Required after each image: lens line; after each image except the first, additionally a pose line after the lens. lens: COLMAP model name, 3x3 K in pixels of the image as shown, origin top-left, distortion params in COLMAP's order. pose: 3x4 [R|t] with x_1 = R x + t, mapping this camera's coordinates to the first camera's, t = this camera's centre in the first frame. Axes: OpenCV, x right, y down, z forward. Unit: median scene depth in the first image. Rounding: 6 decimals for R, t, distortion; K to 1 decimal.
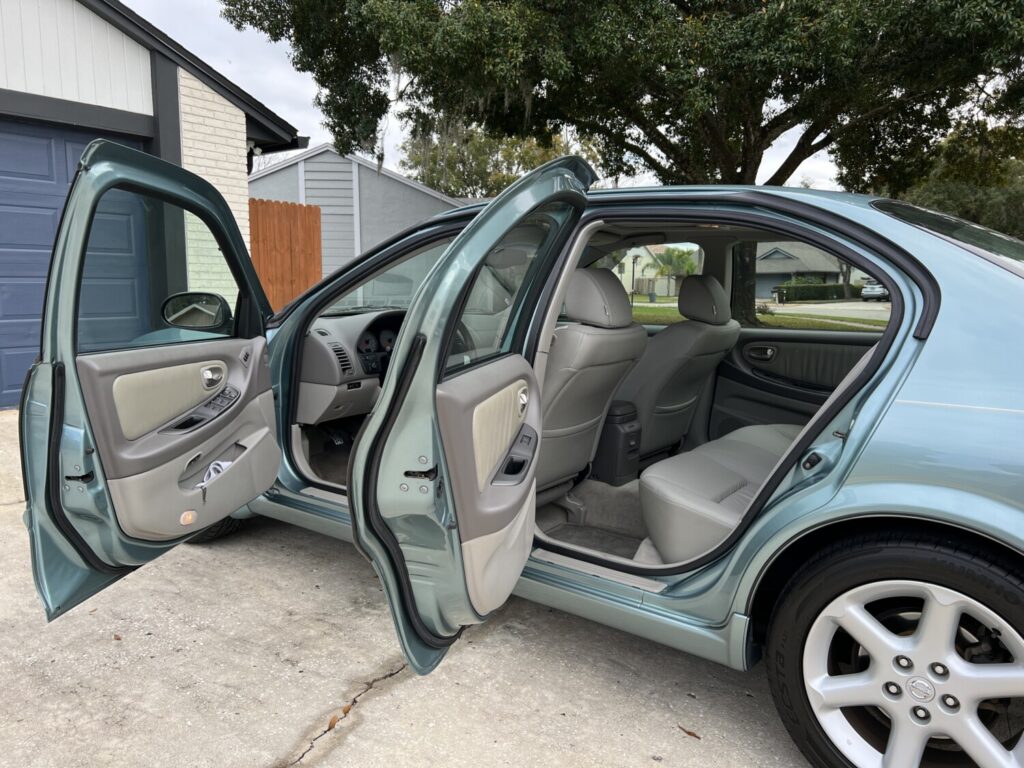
lens RADIAL K [[723.4, 0, 512.0], [0, 723.4, 384.0], [0, 0, 1]] dist [0.032783, -0.056574]
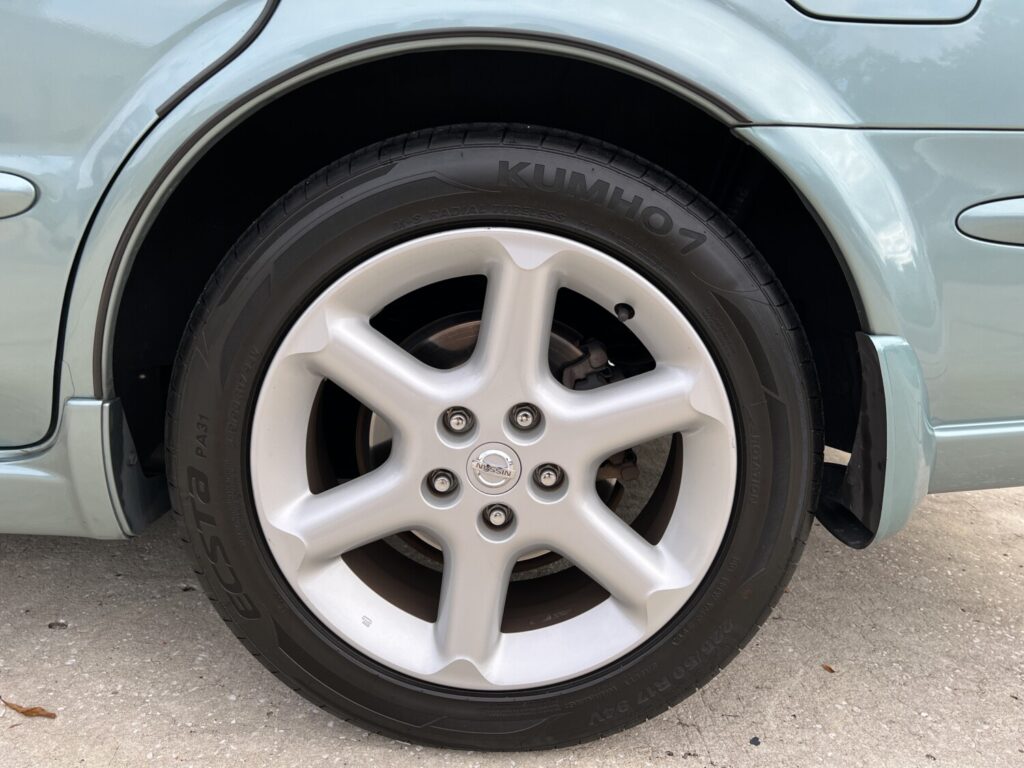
lens RADIAL K [[723.4, 0, 512.0], [0, 723.4, 384.0], [0, 0, 1]] dist [0.032783, -0.056574]
pose [[0.799497, -0.134020, 0.585528, 0.283937], [0.057709, 0.987420, 0.147211, 0.278038], [-0.597892, -0.083904, 0.797173, 0.579937]]
